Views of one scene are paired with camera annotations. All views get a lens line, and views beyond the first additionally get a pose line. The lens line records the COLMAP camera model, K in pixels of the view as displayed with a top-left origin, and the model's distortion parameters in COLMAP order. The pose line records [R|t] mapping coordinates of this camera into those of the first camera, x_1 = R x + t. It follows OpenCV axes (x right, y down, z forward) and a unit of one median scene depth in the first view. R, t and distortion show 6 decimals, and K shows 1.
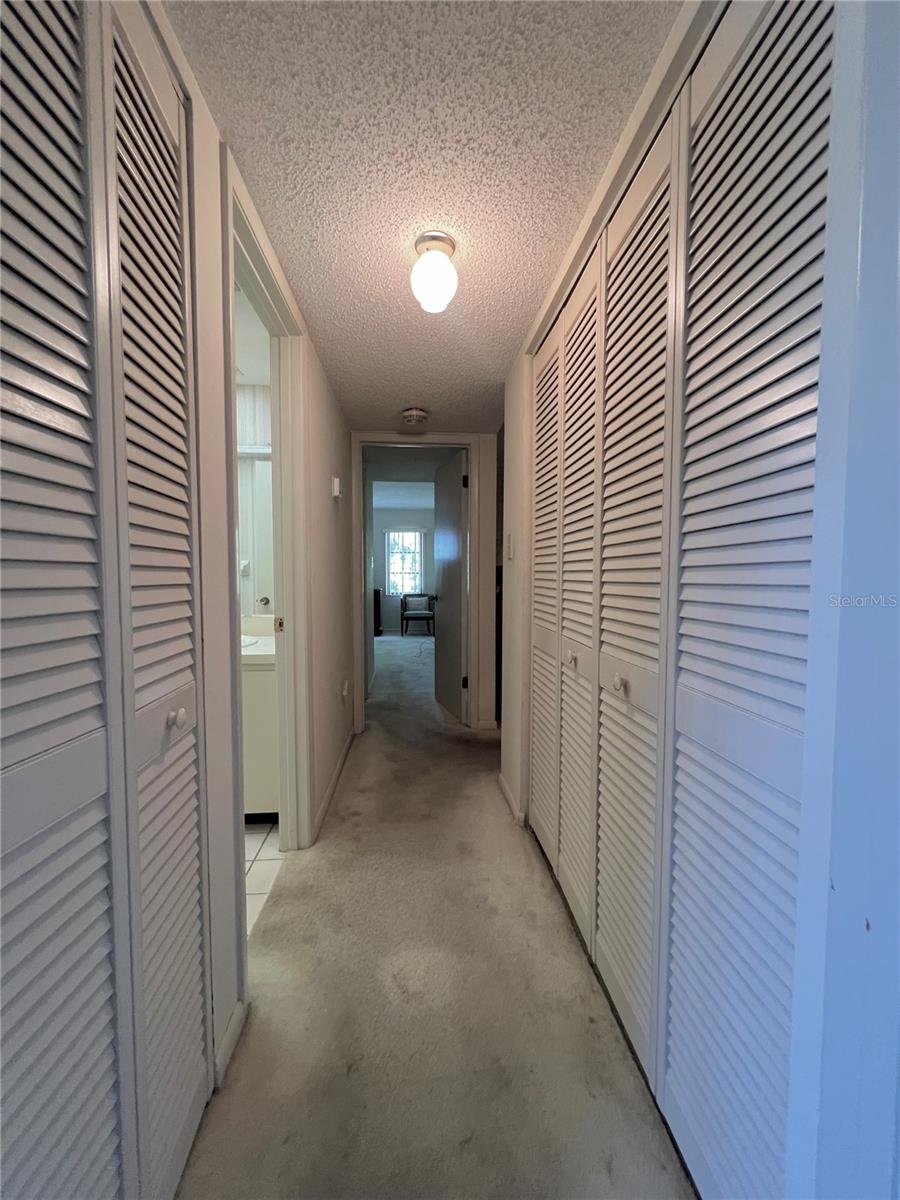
lens RADIAL K [[479.2, 0, 450.1], [0, 479.2, 599.7], [0, 0, 1]] dist [0.001460, 0.000762]
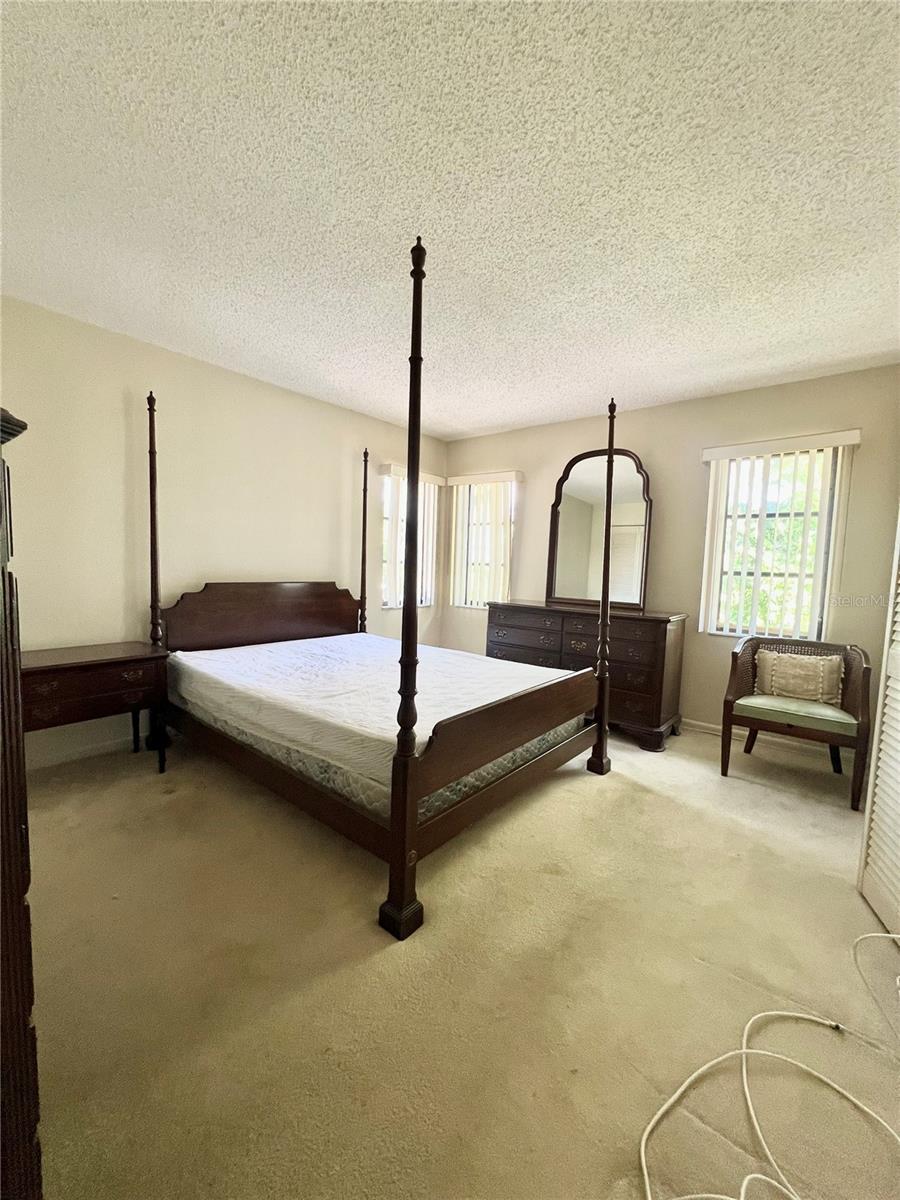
lens RADIAL K [[479.2, 0, 450.0], [0, 479.2, 603.5], [0, 0, 1]] dist [0.001460, 0.000762]
pose [[0.741941, 0.075136, -0.666242, -0.031340], [-0.064864, 0.997084, 0.040213, -0.034765], [0.667320, 0.013379, 0.744651, 0.620817]]
